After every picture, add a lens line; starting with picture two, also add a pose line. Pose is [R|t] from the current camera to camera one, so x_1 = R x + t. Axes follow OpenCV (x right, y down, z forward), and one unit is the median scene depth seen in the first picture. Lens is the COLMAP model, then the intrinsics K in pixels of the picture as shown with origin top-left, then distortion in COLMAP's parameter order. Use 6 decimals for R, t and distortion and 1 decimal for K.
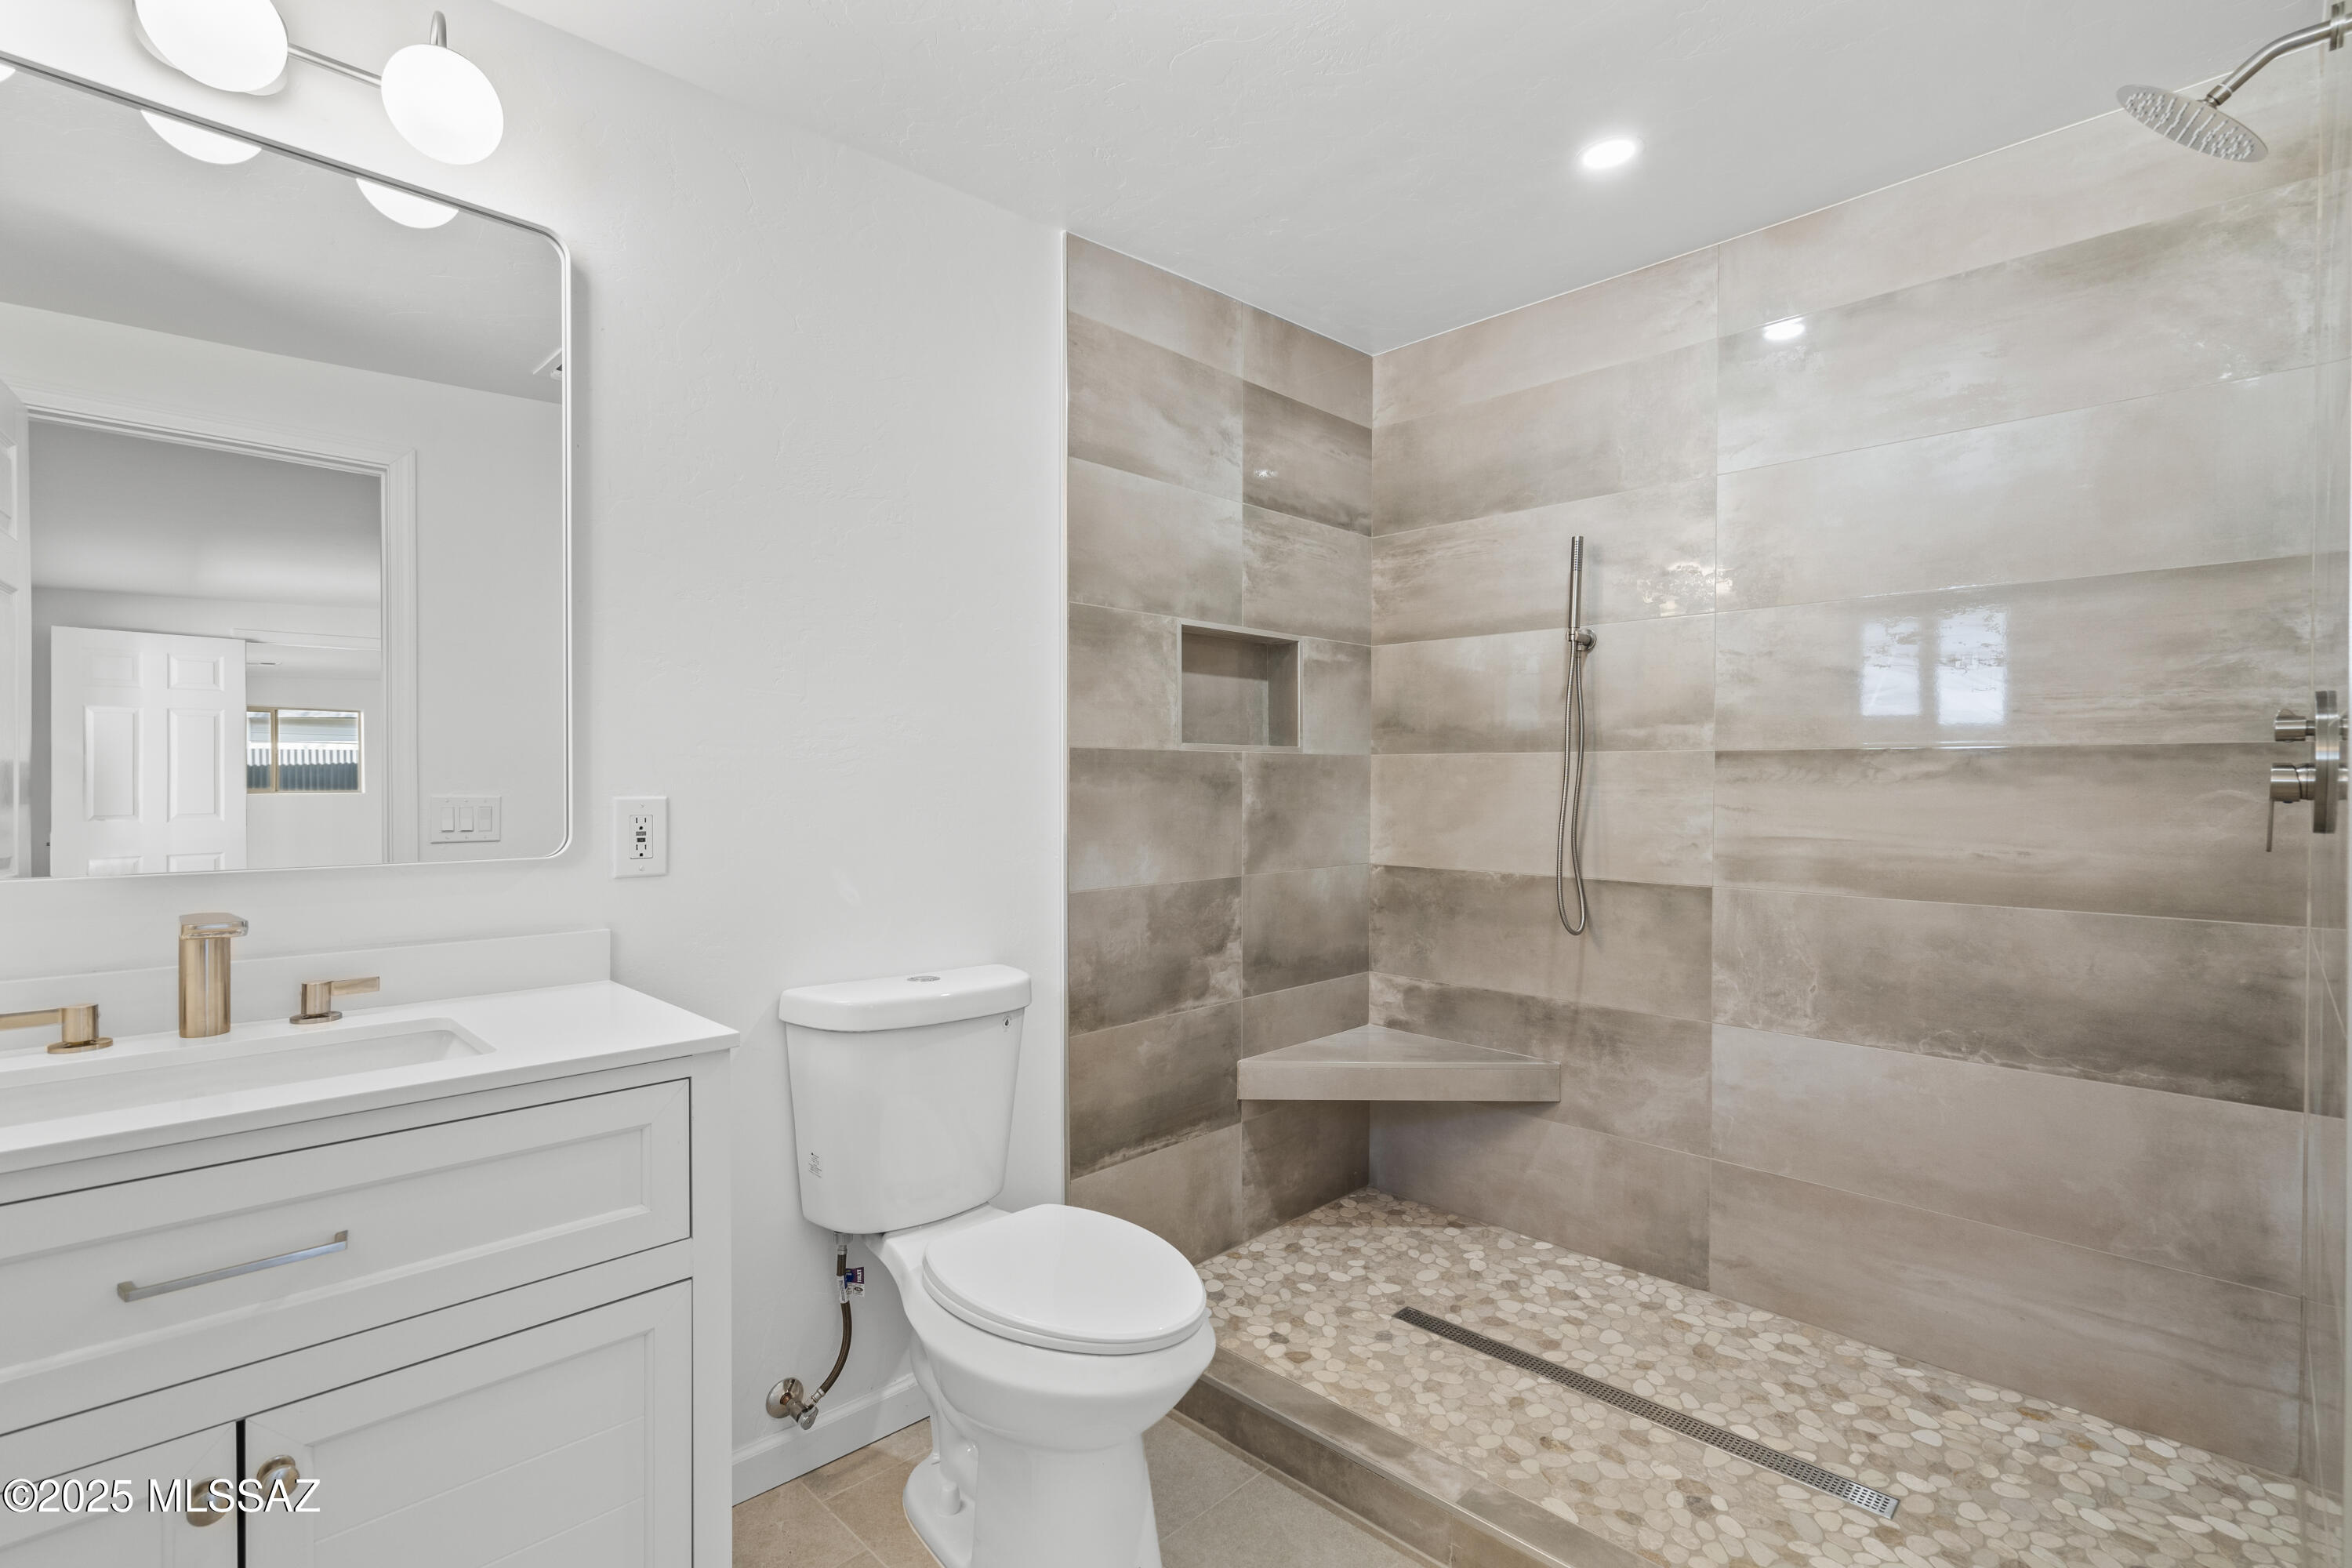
lens RADIAL K [[1079.9, 0, 1185.5], [0, 1079.9, 783.1], [0, 0, 1]] dist [-0.003058, -0.000259]
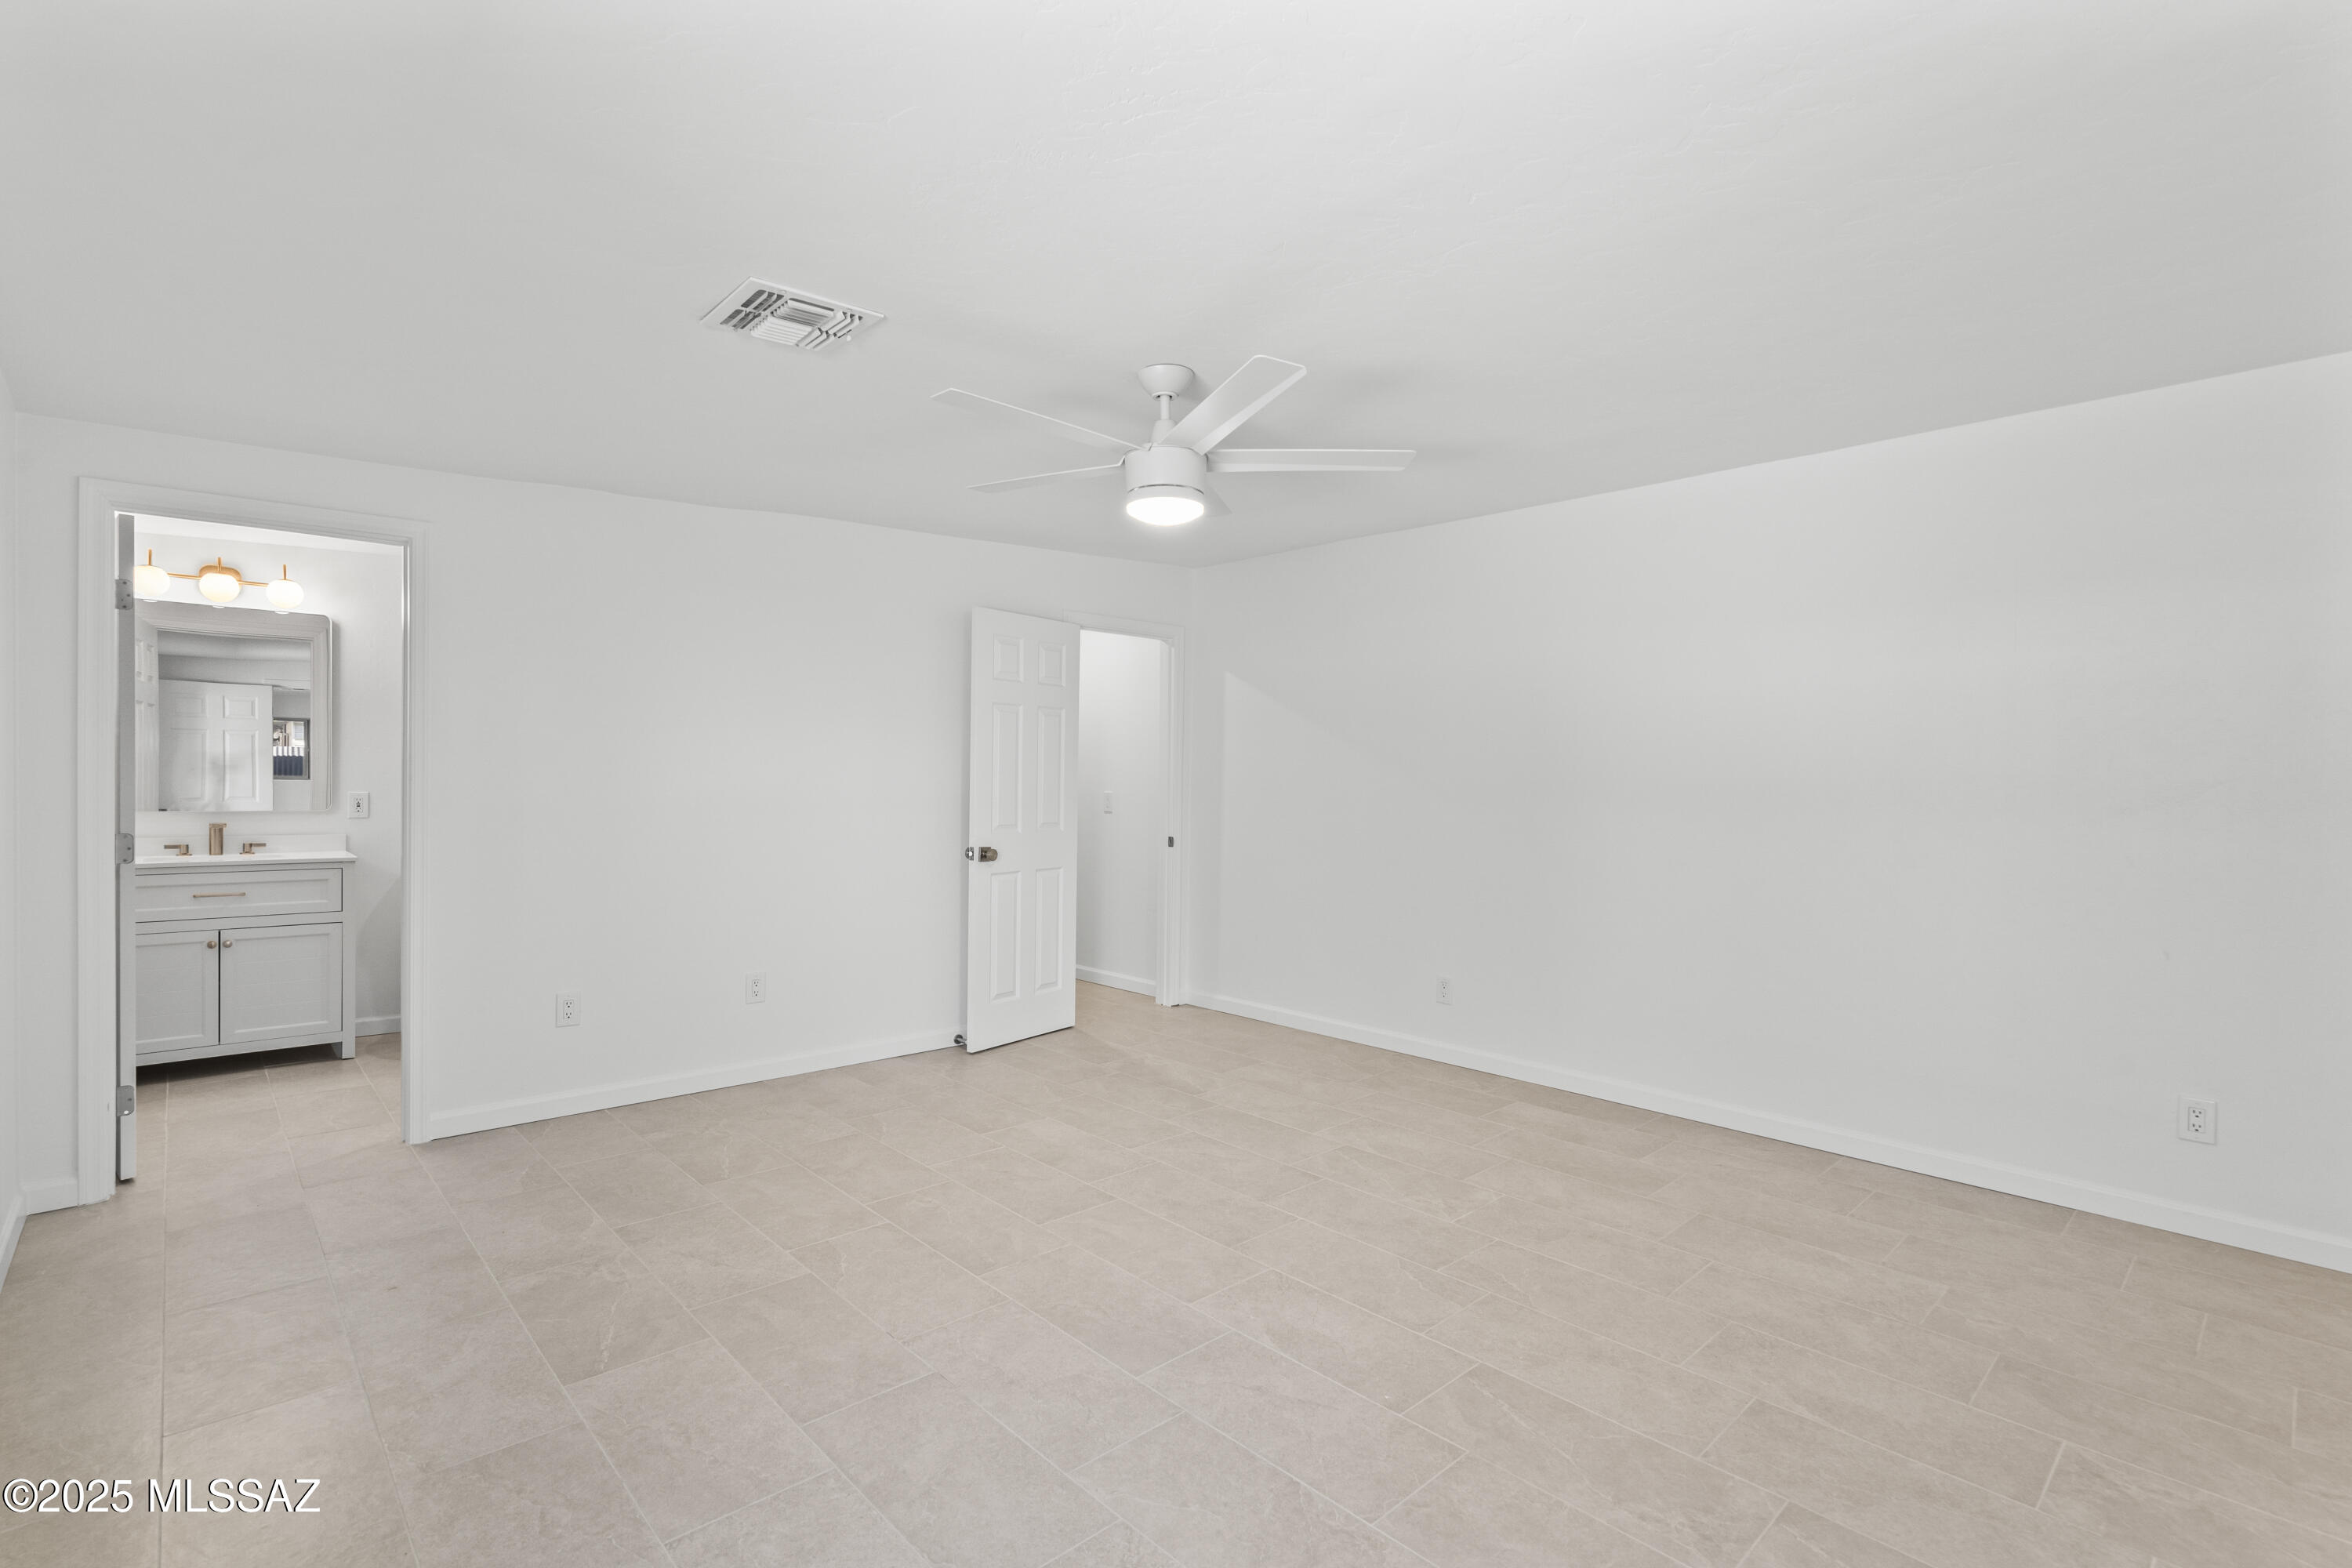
lens RADIAL K [[1079.9, 0, 1171.6], [0, 1079.9, 780.3], [0, 0, 1]] dist [-0.003058, -0.000259]
pose [[0.997868, -0.002567, -0.065209, 2.665456], [0.002802, 0.999990, 0.003515, -0.032973], [0.065200, -0.003691, 0.997865, -2.542363]]
